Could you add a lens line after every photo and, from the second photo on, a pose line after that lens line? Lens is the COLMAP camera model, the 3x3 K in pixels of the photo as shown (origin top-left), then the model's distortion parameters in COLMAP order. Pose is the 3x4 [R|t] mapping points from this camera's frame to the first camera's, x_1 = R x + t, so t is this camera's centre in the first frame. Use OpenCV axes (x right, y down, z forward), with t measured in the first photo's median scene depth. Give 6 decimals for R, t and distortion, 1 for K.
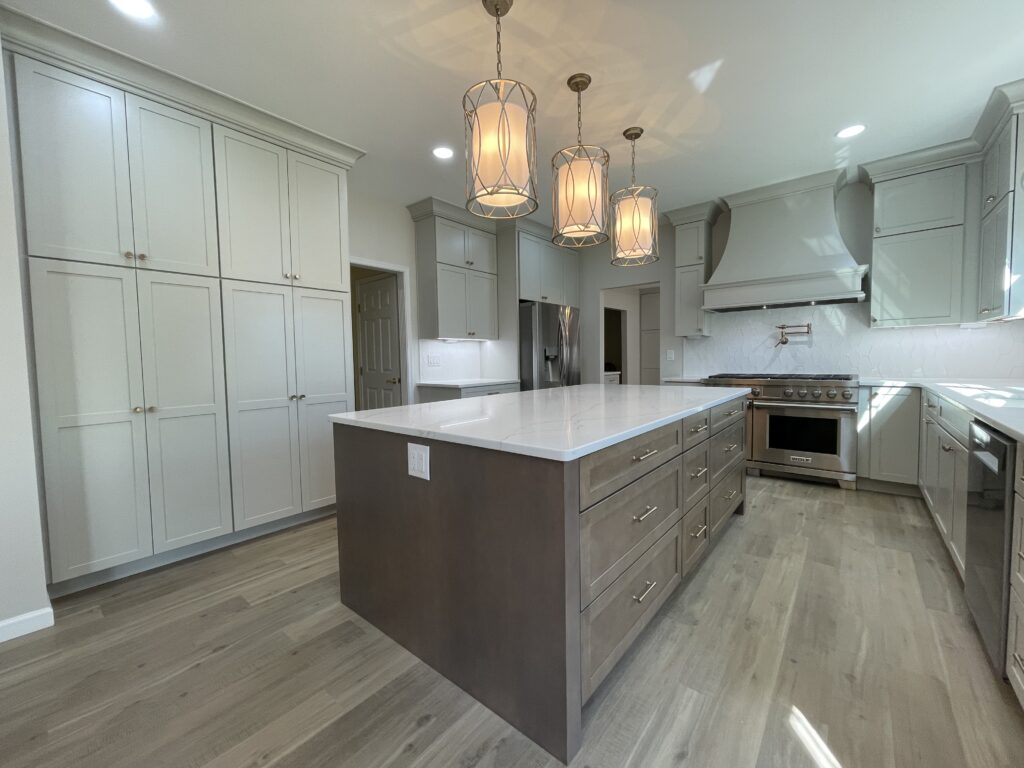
lens RADIAL K [[413.9, 0, 510.6], [0, 413.9, 382.9], [0, 0, 1]] dist [-0.000223, -0.000061]
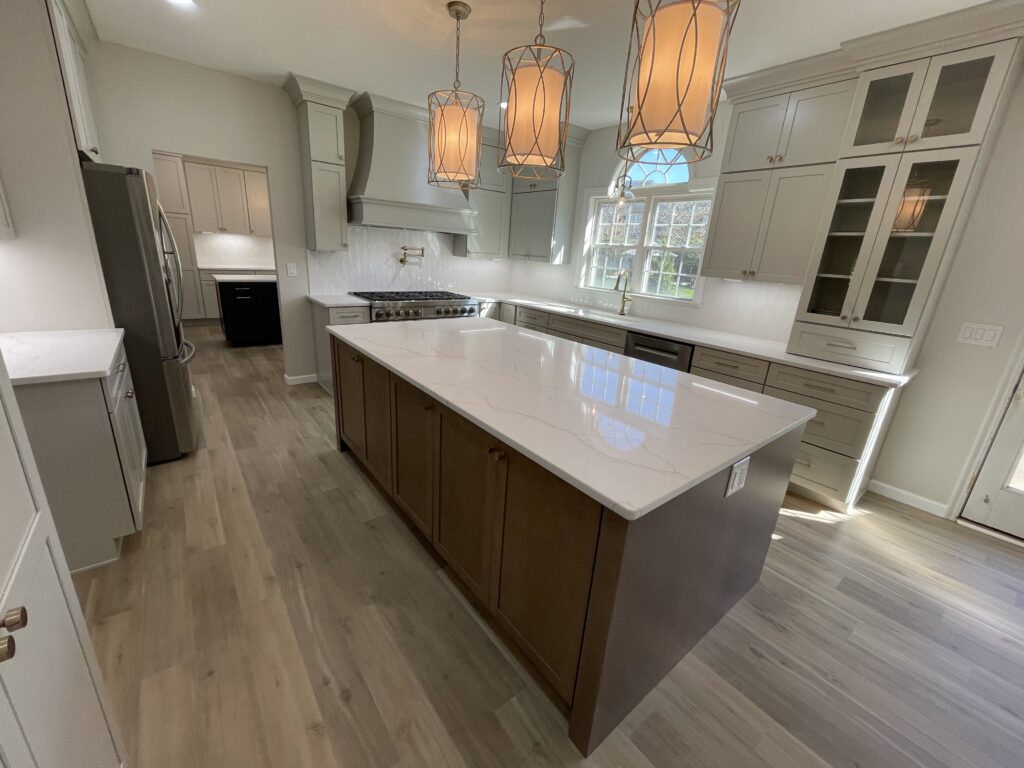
lens RADIAL K [[413.9, 0, 510.6], [0, 413.9, 382.9], [0, 0, 1]] dist [-0.000223, -0.000061]
pose [[0.204179, -0.268015, 0.941530, -0.525020], [-0.006649, 0.961390, 0.275111, -0.120337], [-0.978911, -0.062432, 0.194514, 0.612341]]
